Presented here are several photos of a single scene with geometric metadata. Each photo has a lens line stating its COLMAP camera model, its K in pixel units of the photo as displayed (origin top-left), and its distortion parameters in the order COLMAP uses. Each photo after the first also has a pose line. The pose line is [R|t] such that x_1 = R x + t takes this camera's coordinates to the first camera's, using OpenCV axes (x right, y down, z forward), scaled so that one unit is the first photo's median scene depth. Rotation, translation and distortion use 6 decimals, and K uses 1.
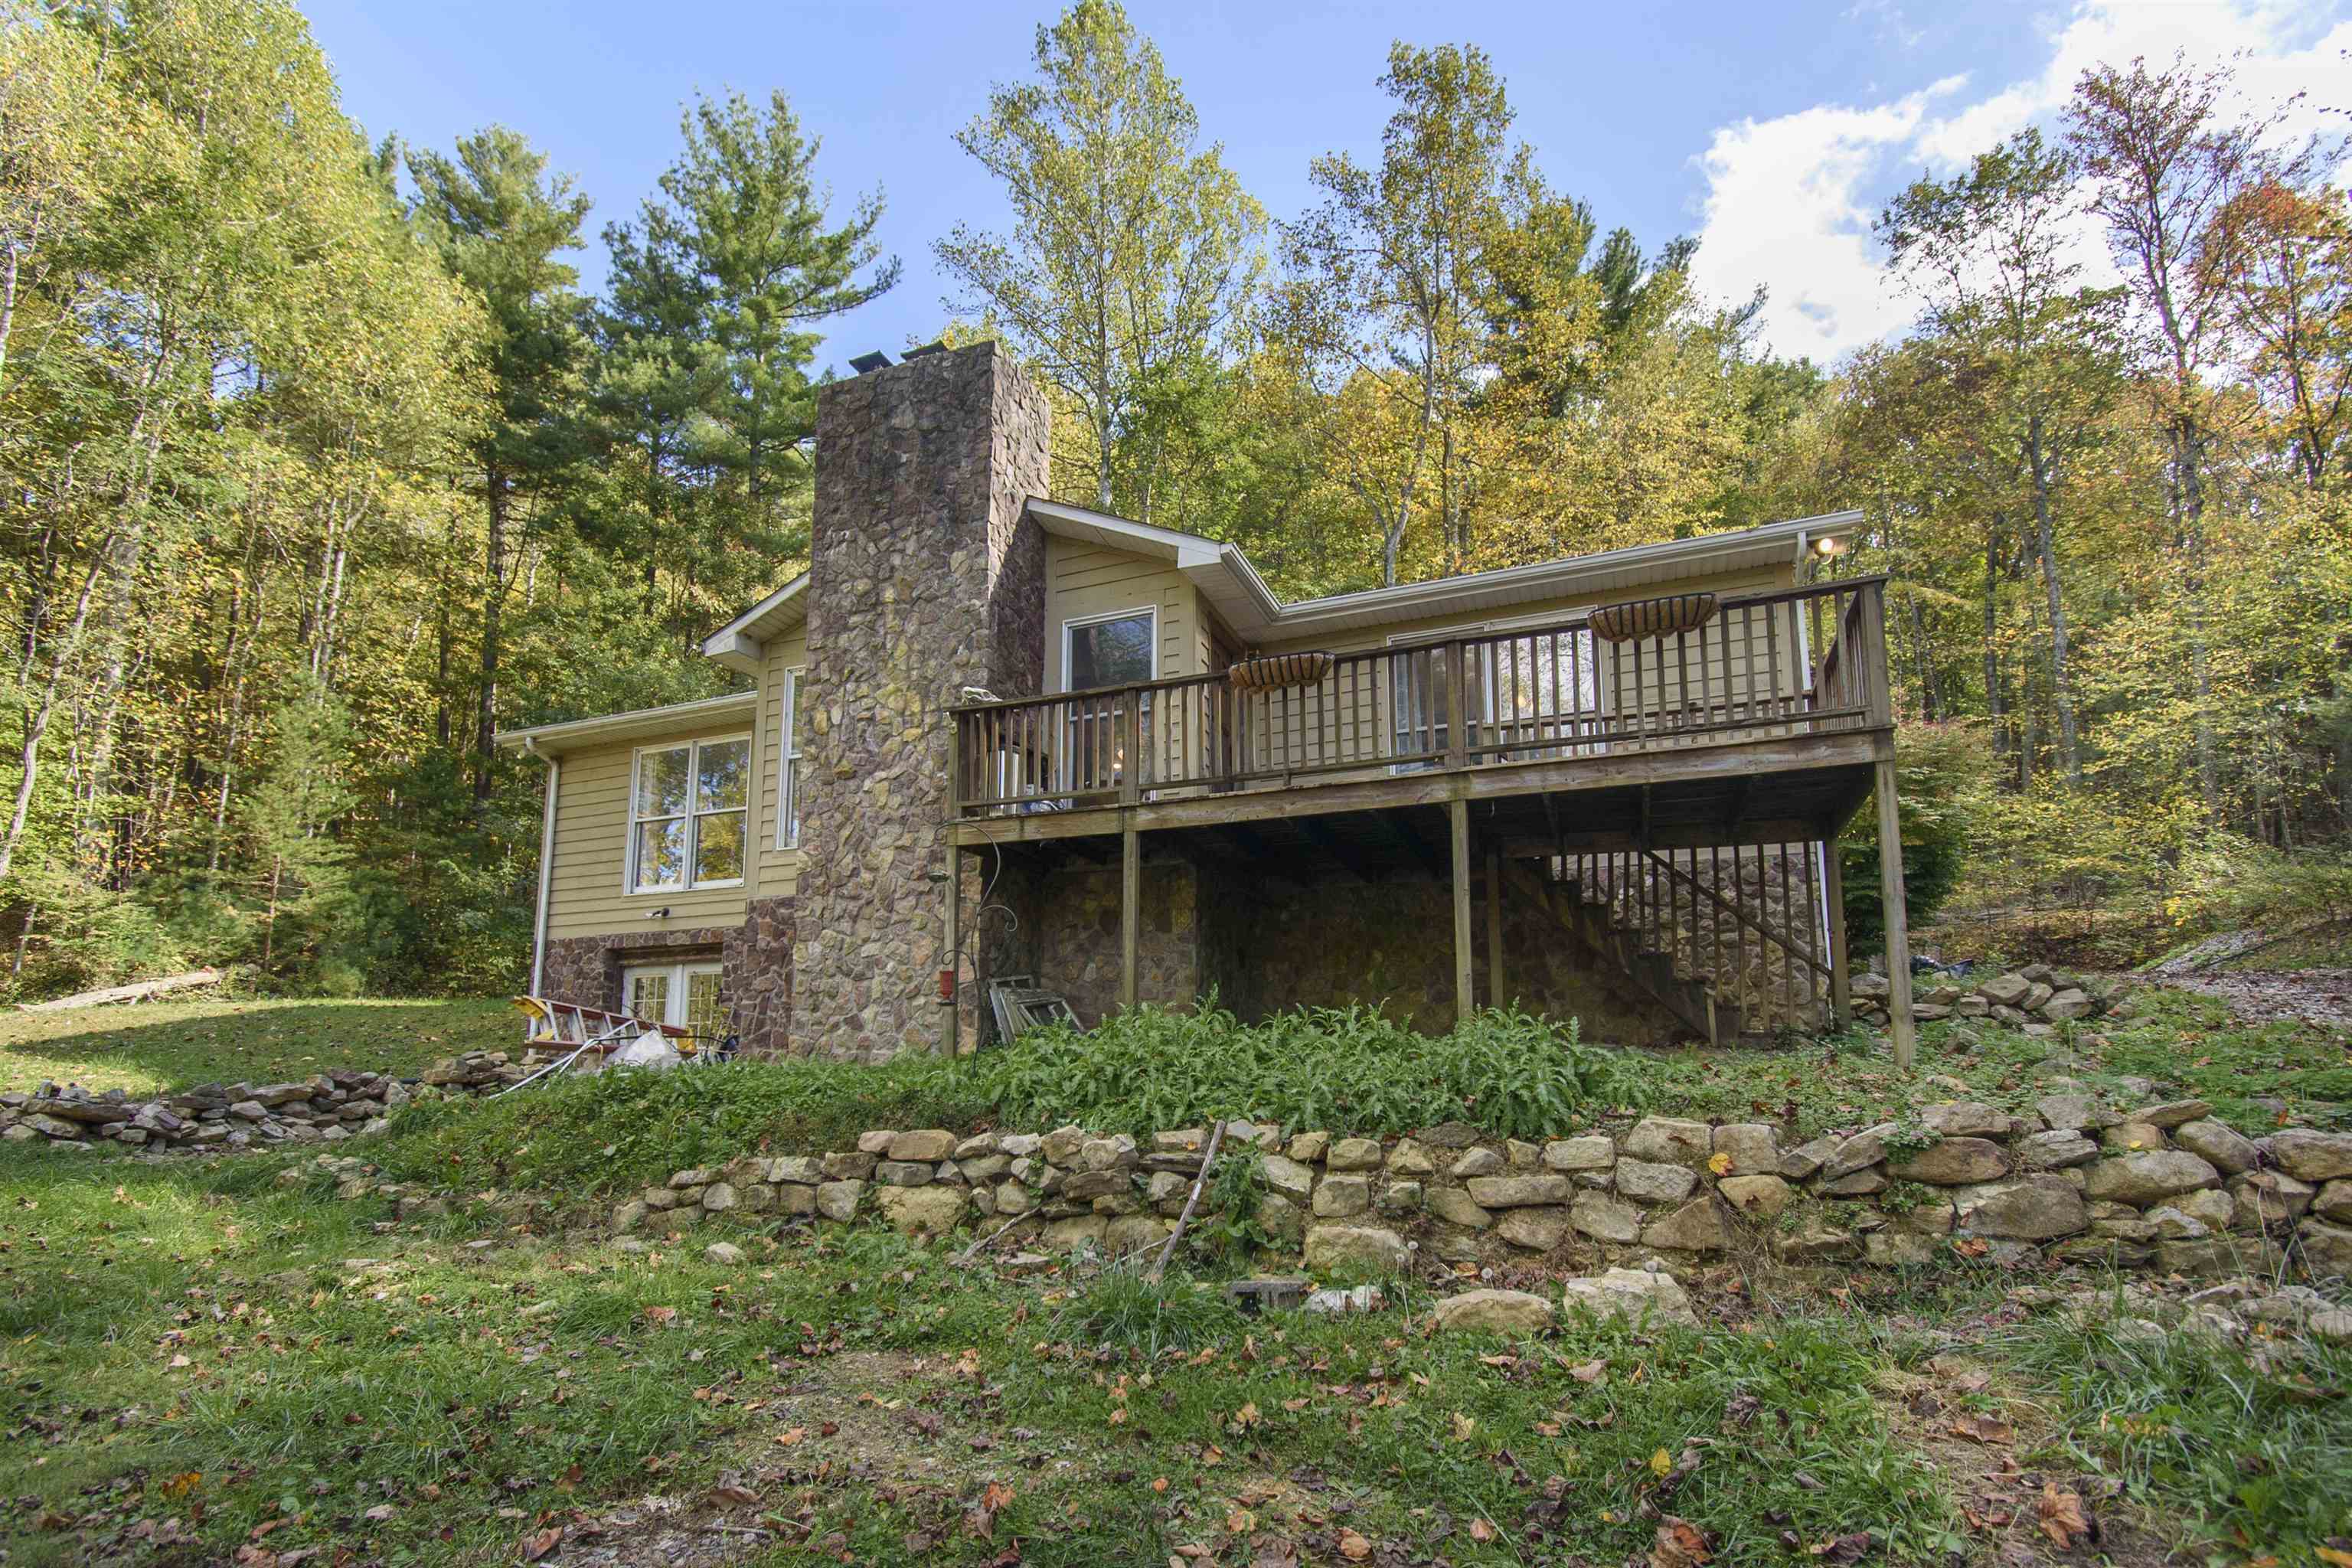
lens RADIAL K [[1165.6, 0, 1182.8], [0, 1165.6, 935.2], [0, 0, 1]] dist [0.001376, -0.001075]
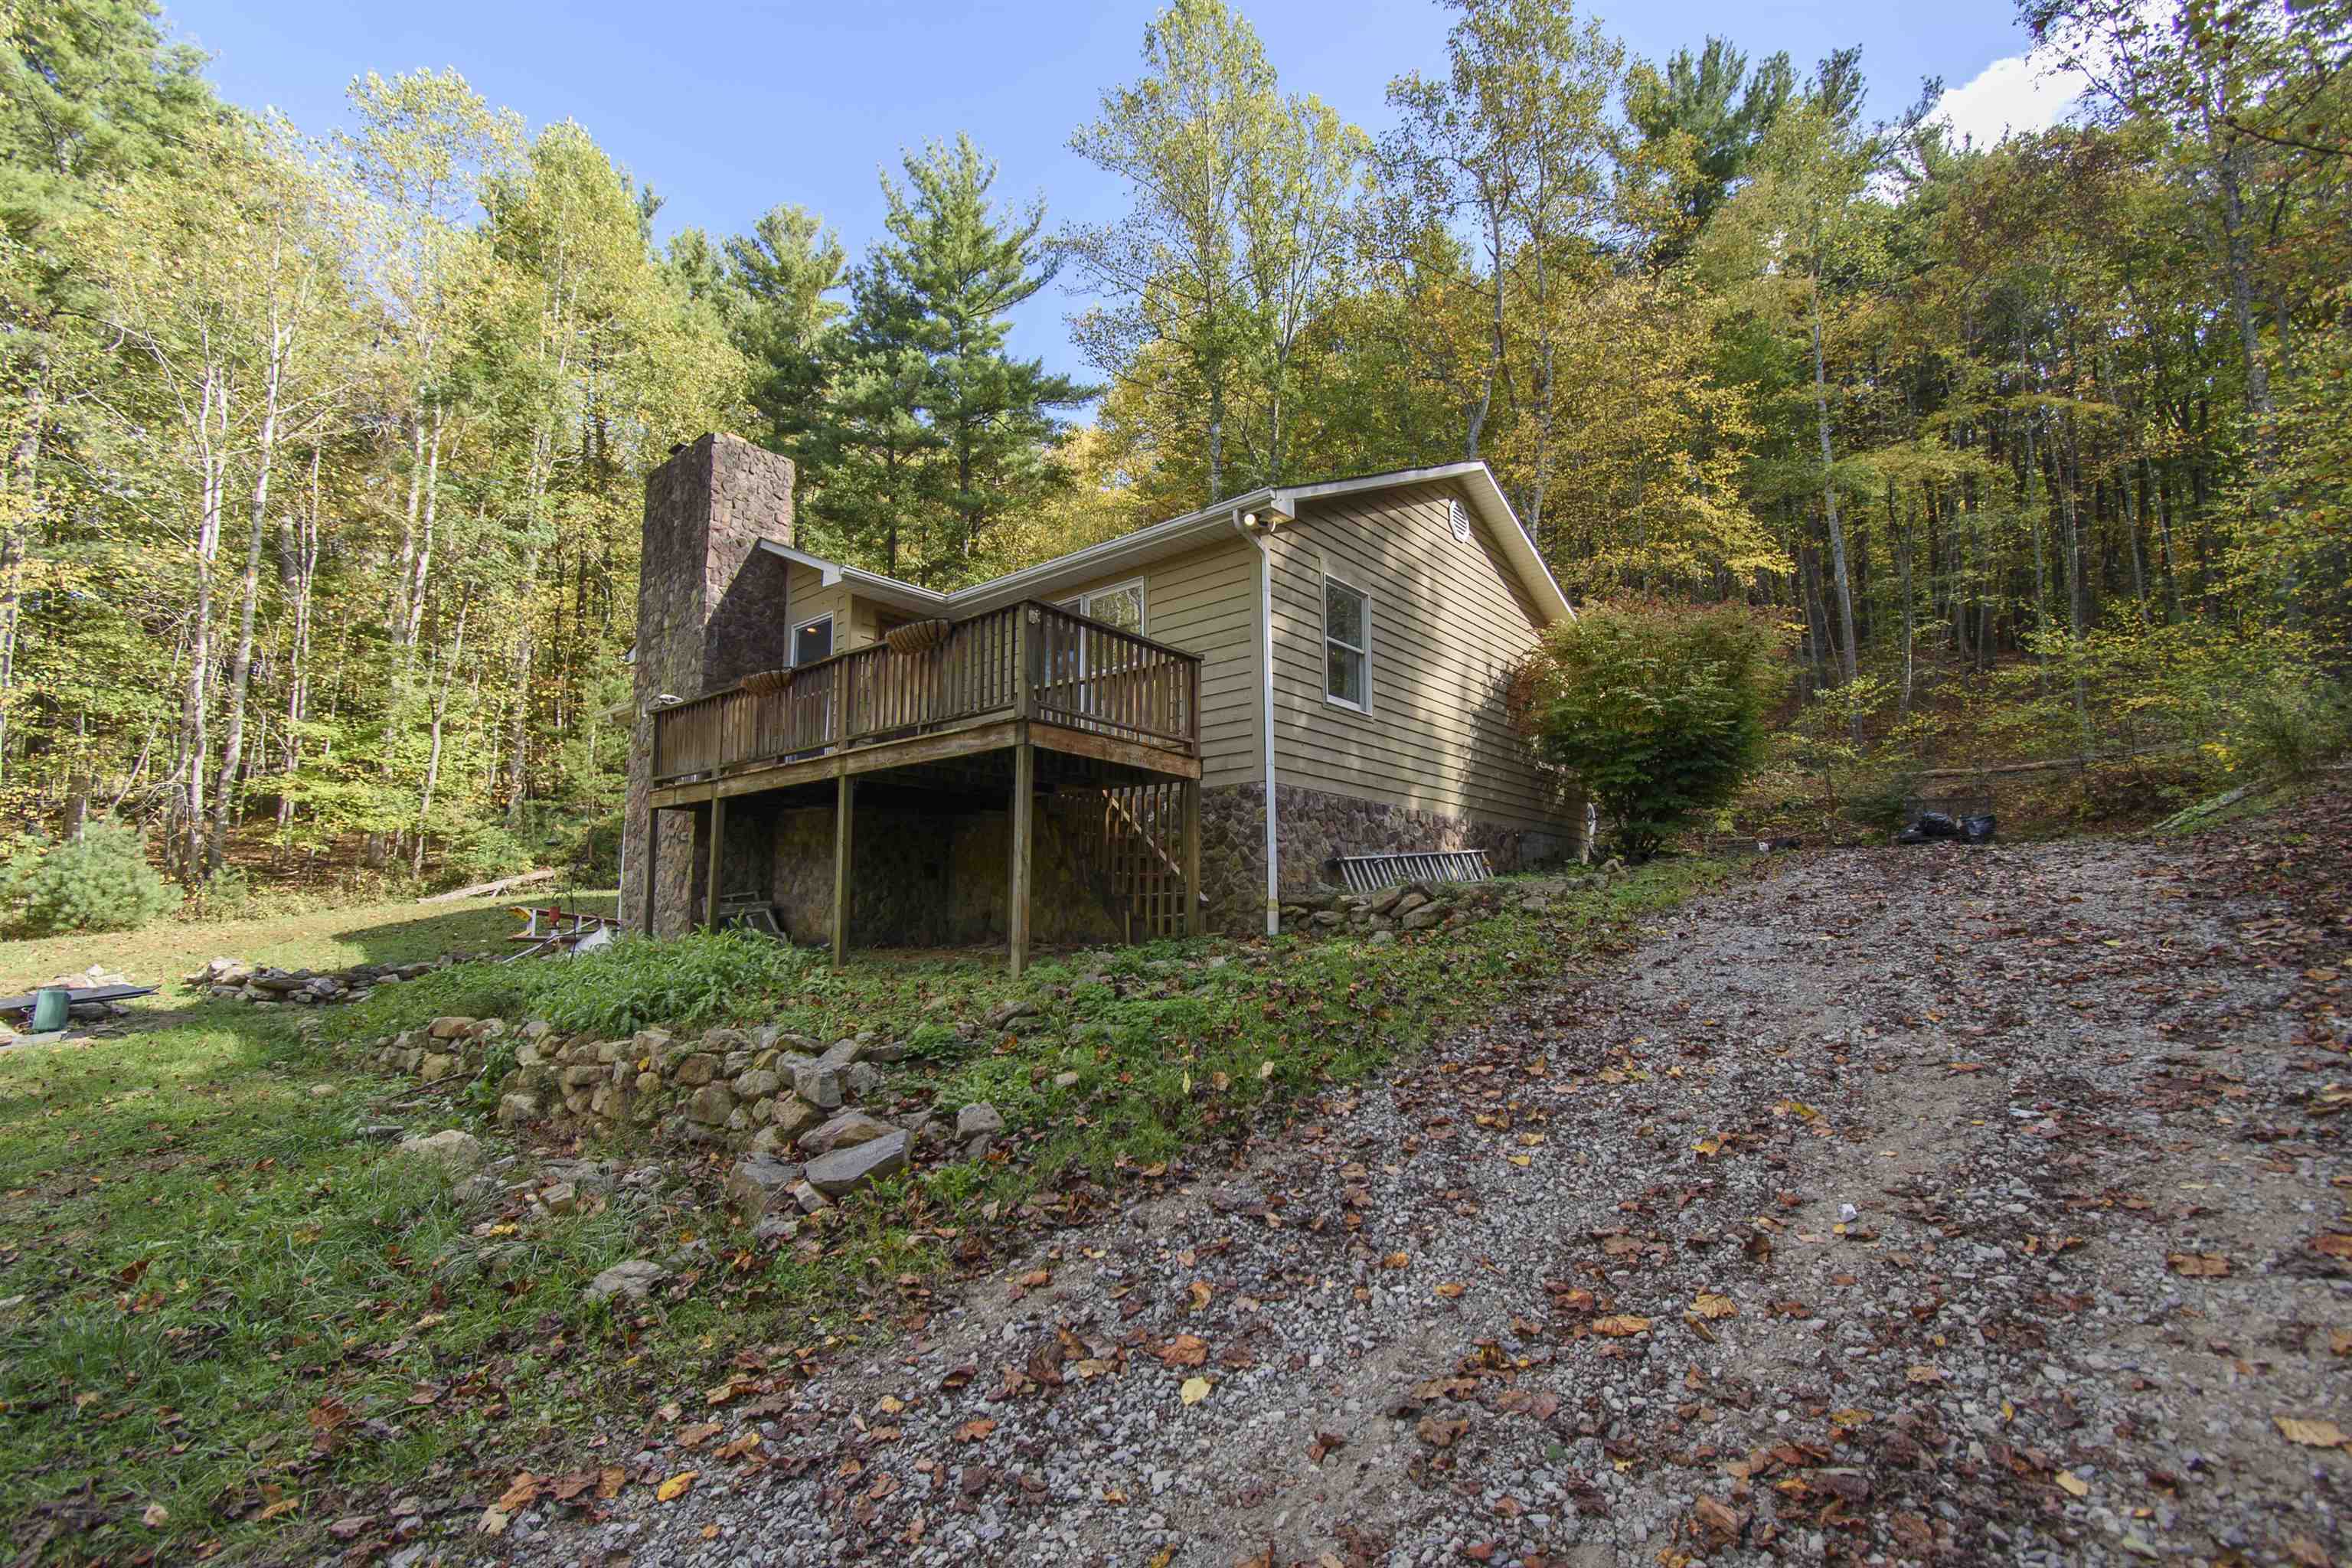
lens RADIAL K [[1053.6, 0, 1178.8], [0, 1053.6, 813.3], [0, 0, 1]] dist [0.001519, -0.000288]
pose [[0.952105, -0.038867, -0.303292, 0.519491], [0.045560, 0.998849, 0.015021, -0.038575], [0.302359, -0.028120, 0.952779, -0.024158]]
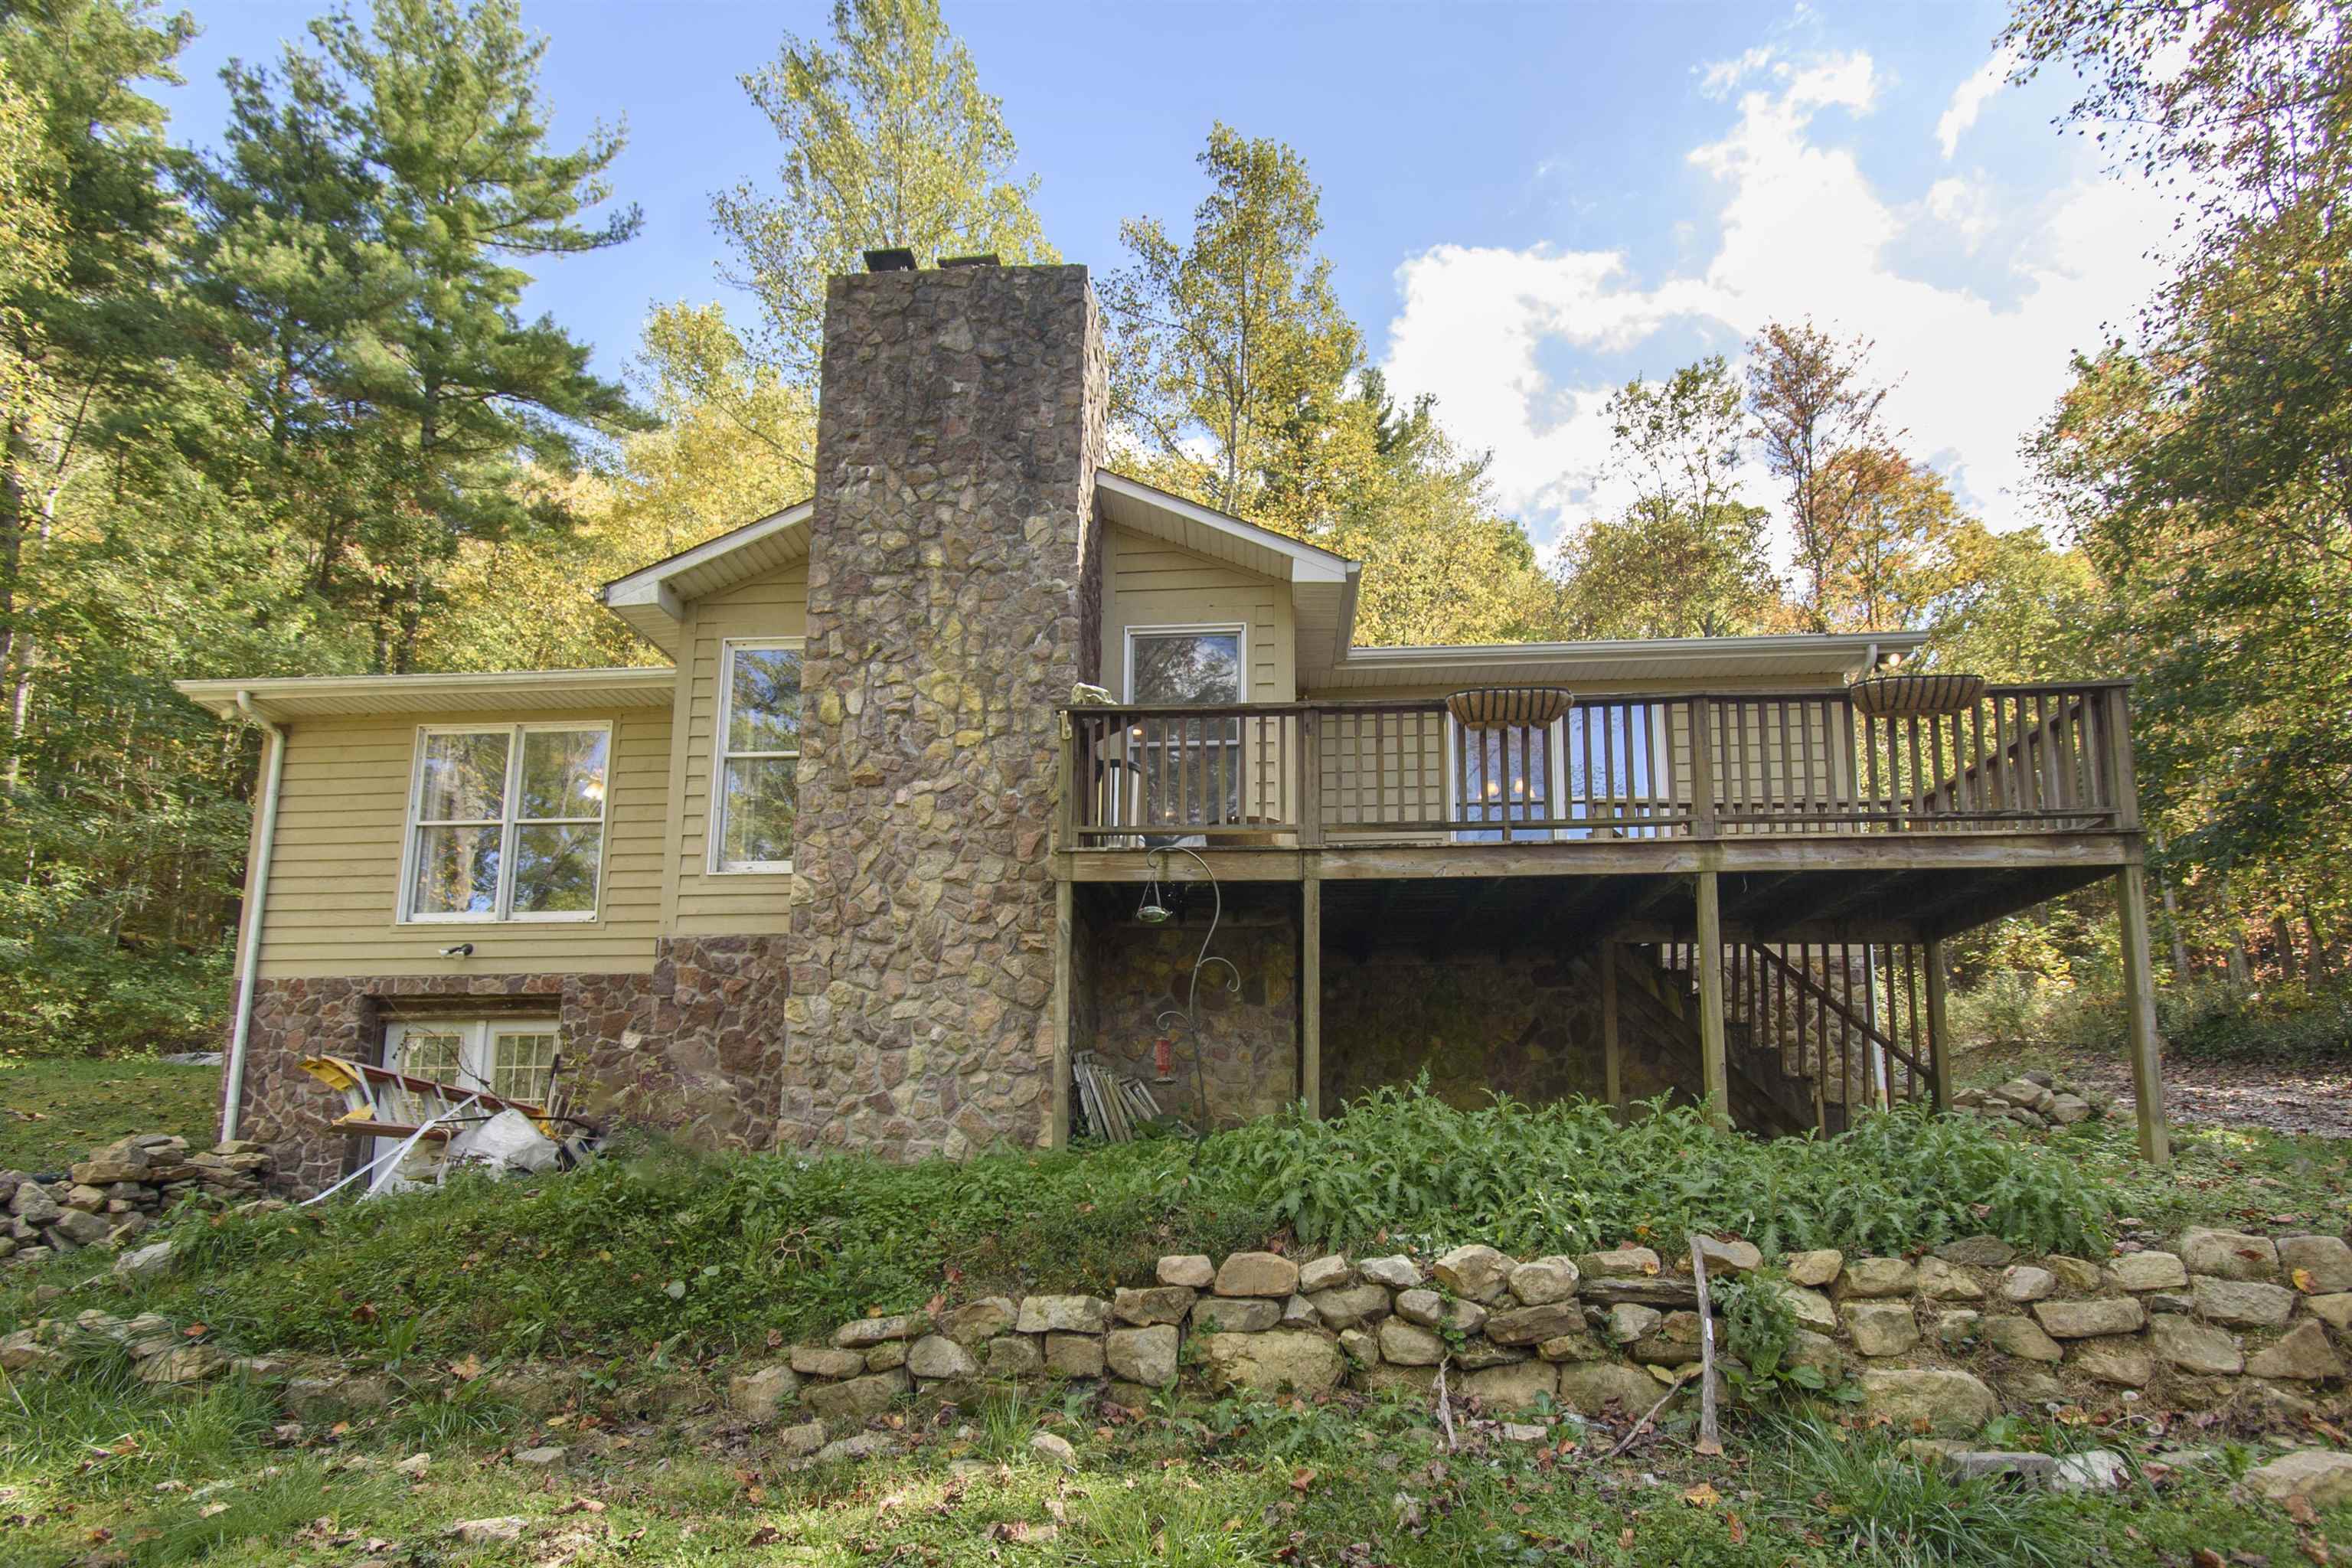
lens RADIAL K [[1148.4, 0, 1184.7], [0, 1148.4, 1021.7], [0, 0, 1]] dist [0.004002, -0.000978]
pose [[0.946658, 0.041995, 0.319491, -0.322714], [-0.040795, 0.999113, -0.010450, 0.019999], [-0.319646, -0.003141, 0.947532, 0.213778]]
